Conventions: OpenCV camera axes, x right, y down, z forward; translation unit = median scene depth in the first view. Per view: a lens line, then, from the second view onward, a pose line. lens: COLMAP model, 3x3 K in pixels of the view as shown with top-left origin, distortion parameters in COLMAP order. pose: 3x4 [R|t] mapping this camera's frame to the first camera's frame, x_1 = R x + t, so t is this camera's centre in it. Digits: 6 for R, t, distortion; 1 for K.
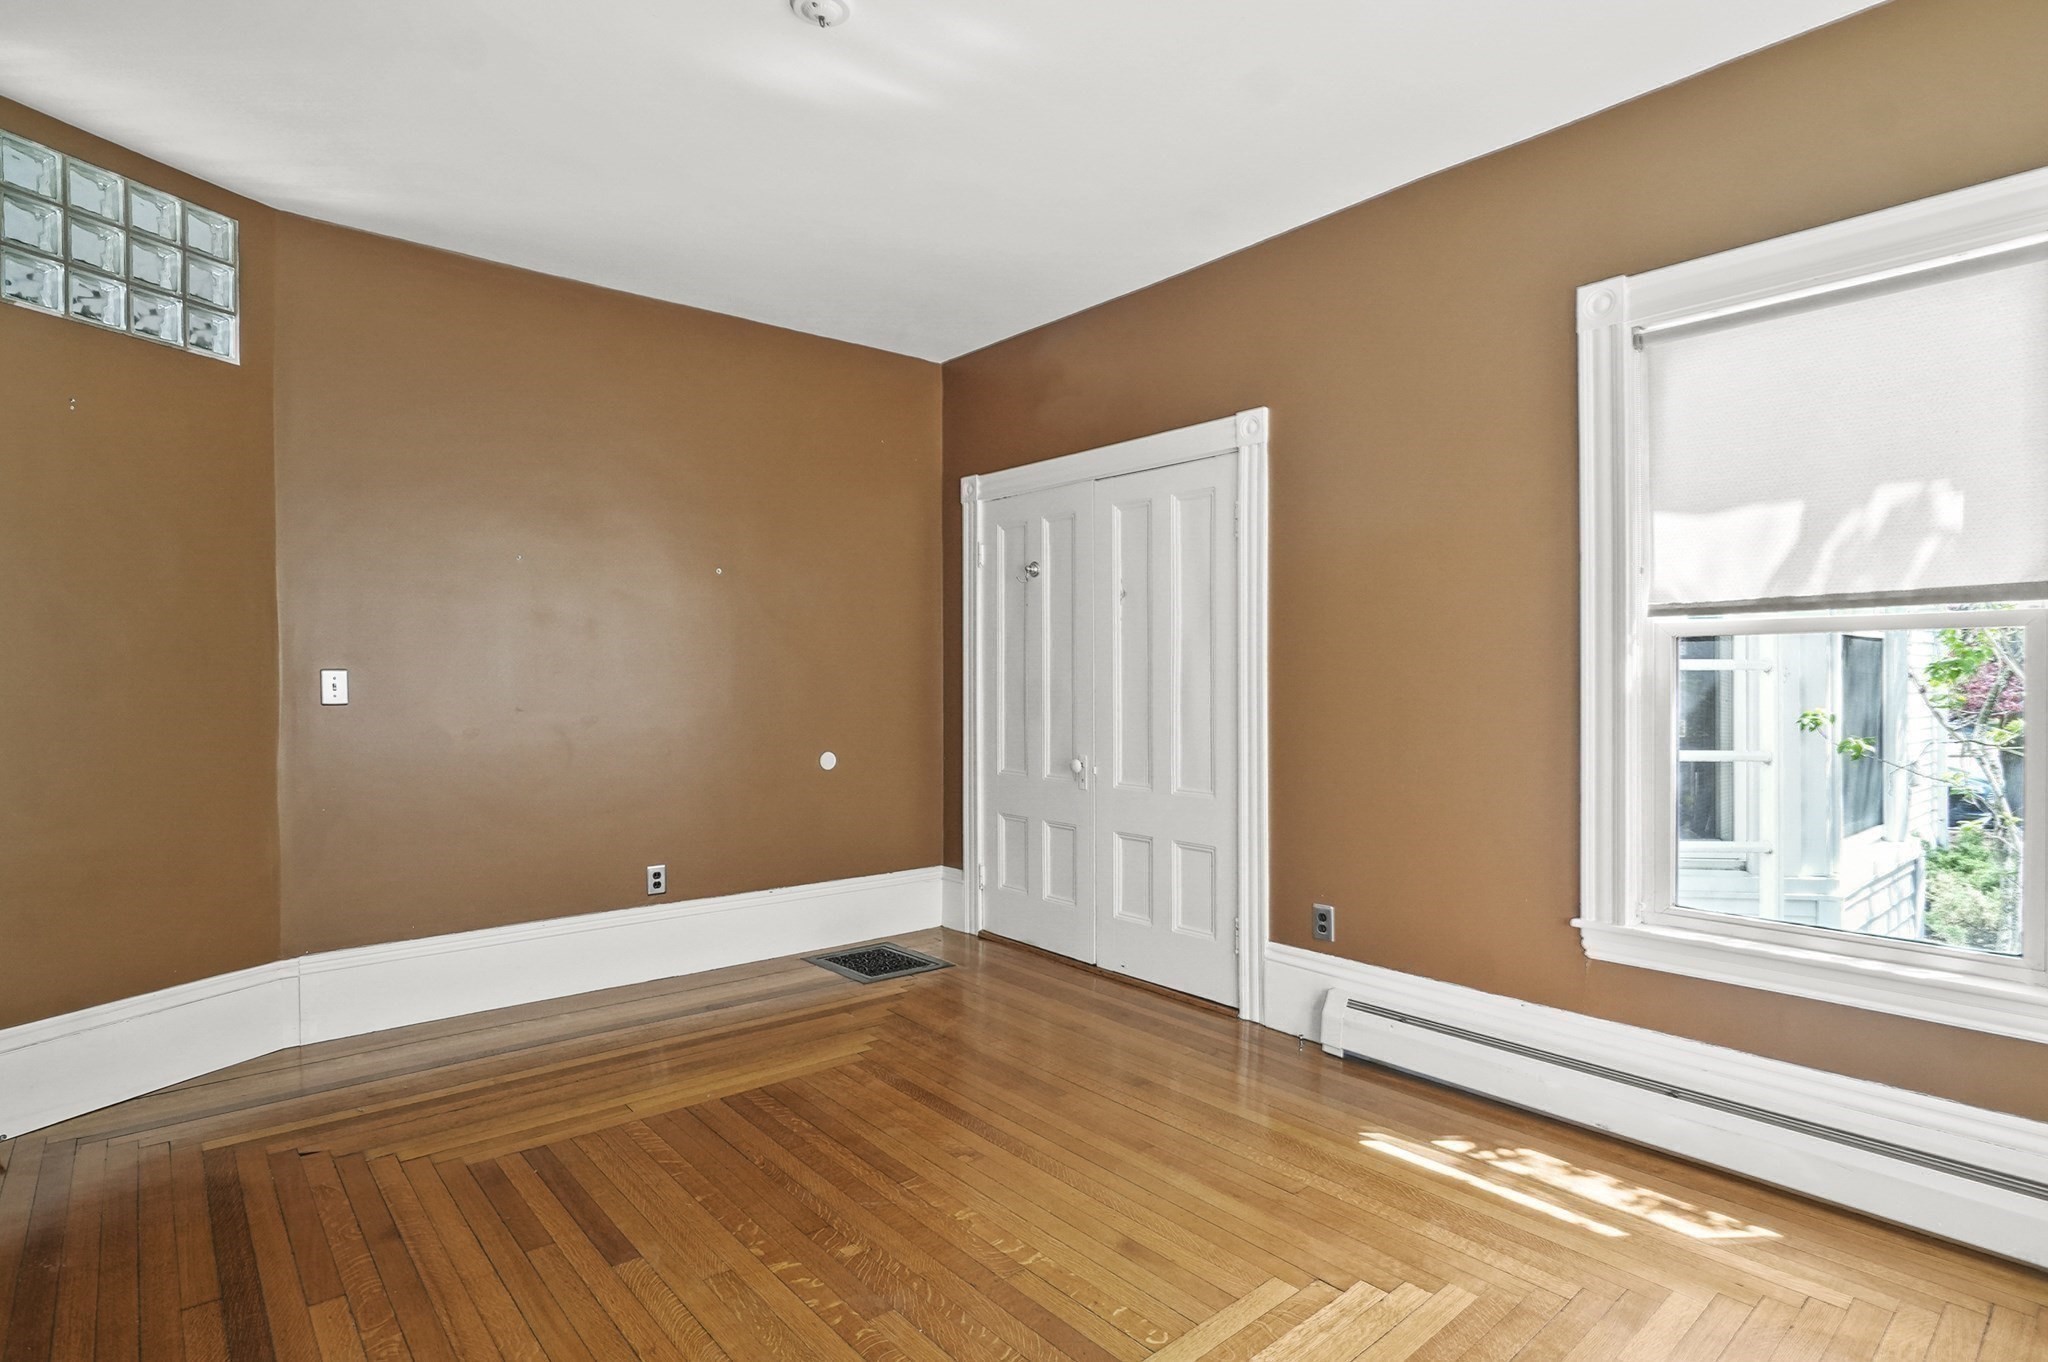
lens RADIAL K [[1053.0, 0, 1022.1], [0, 1053.0, 689.4], [0, 0, 1]] dist [0.000132, 0.000792]
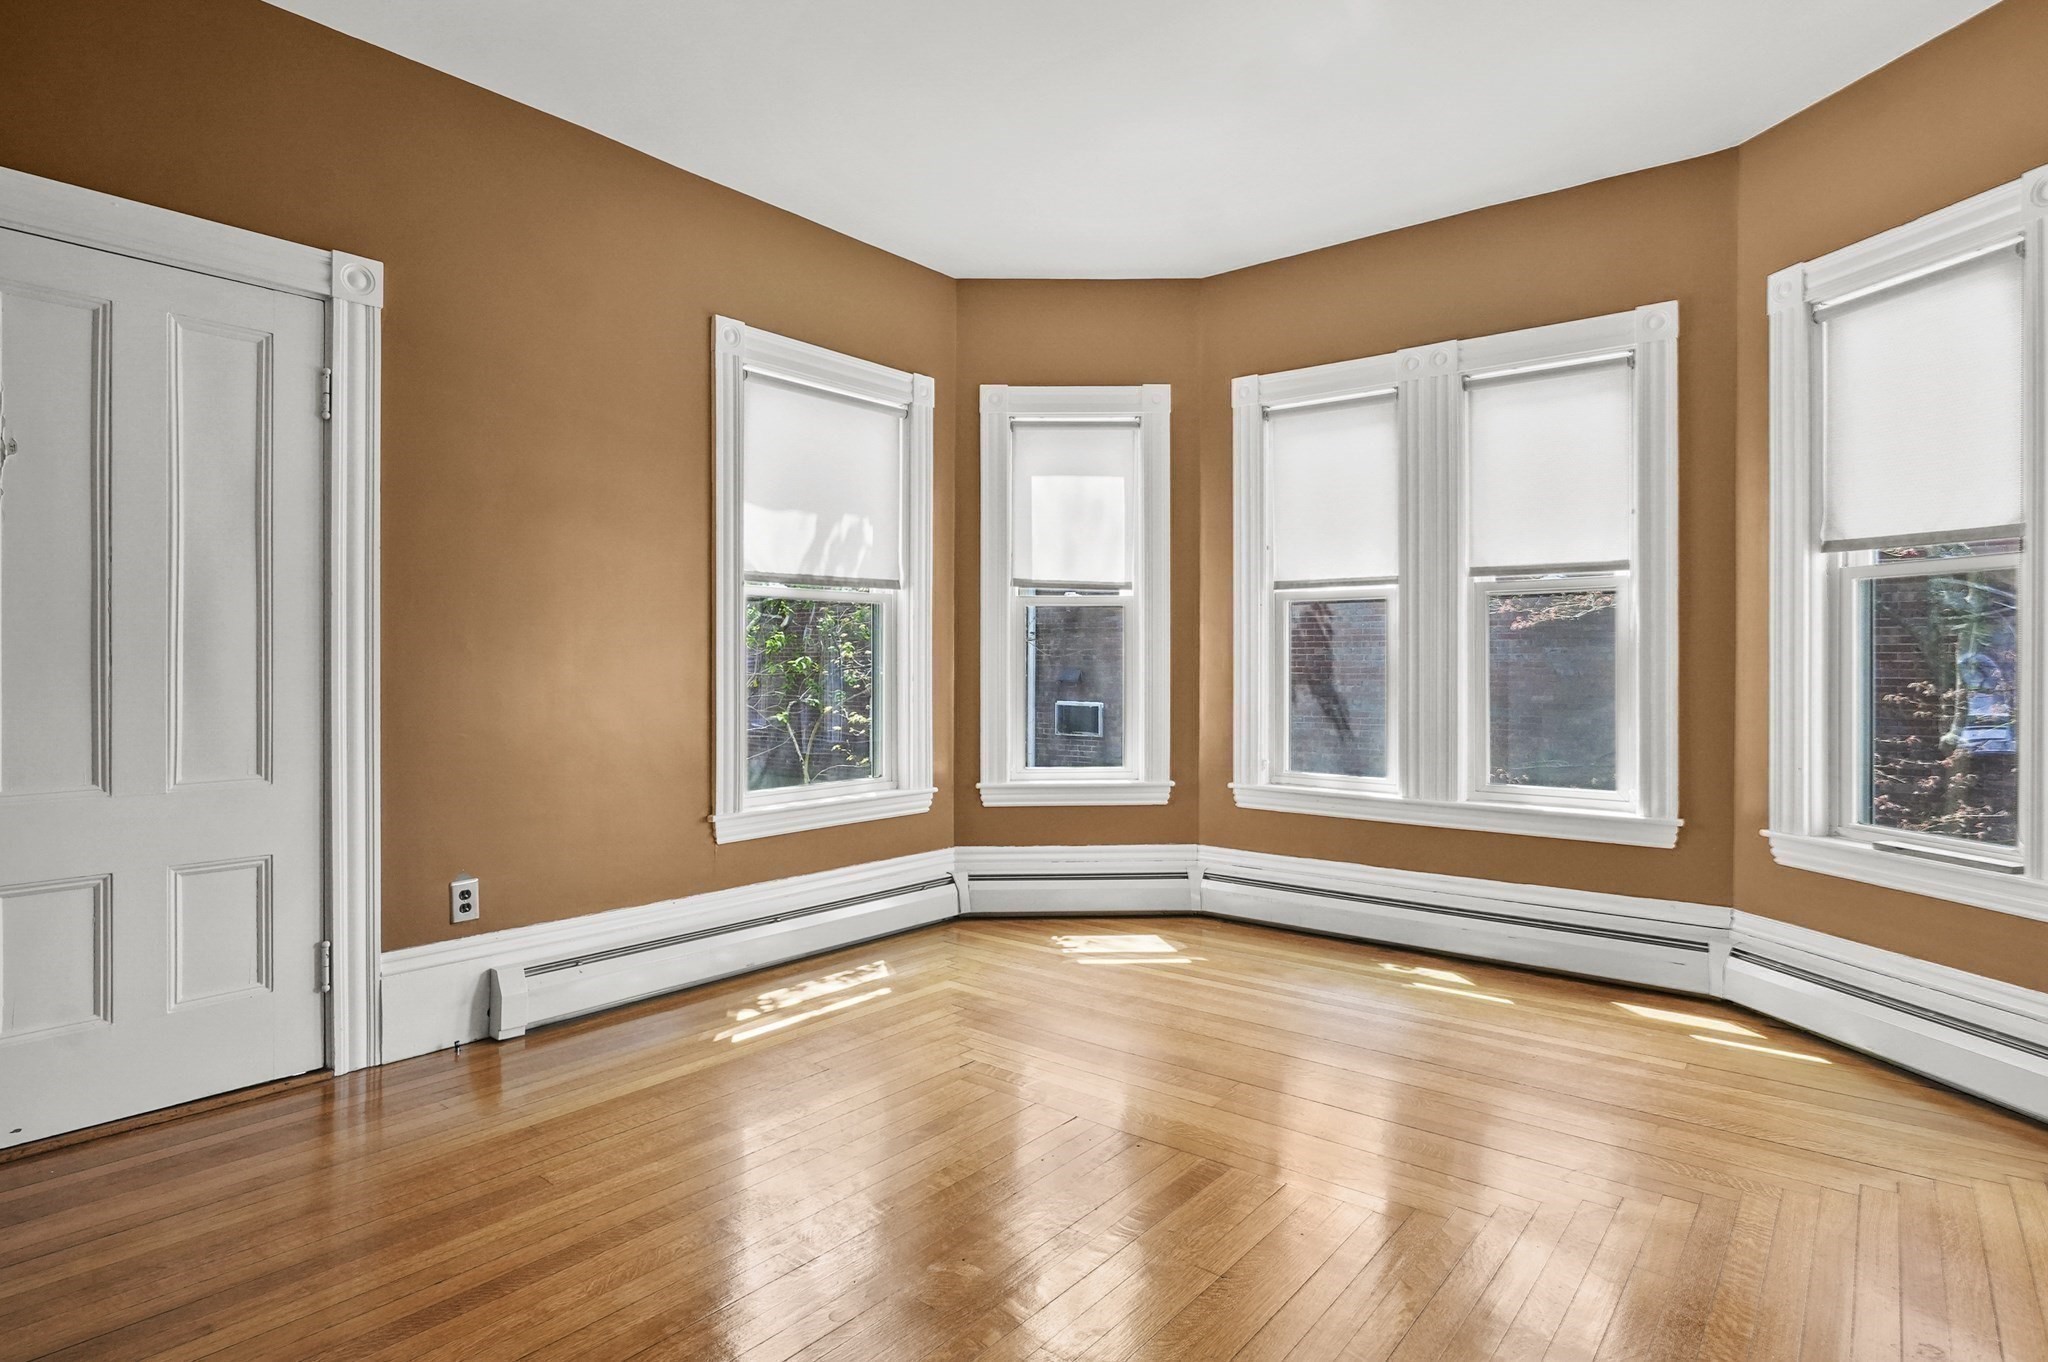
lens RADIAL K [[1063.2, 0, 1022.0], [0, 1063.2, 661.2], [0, 0, 1]] dist [-0.031656, 0.015367]
pose [[-0.161173, -0.007812, 0.986895, -0.817054], [0.005487, 0.999946, 0.008812, 0.026439], [-0.986911, 0.006836, -0.161121, 0.888660]]
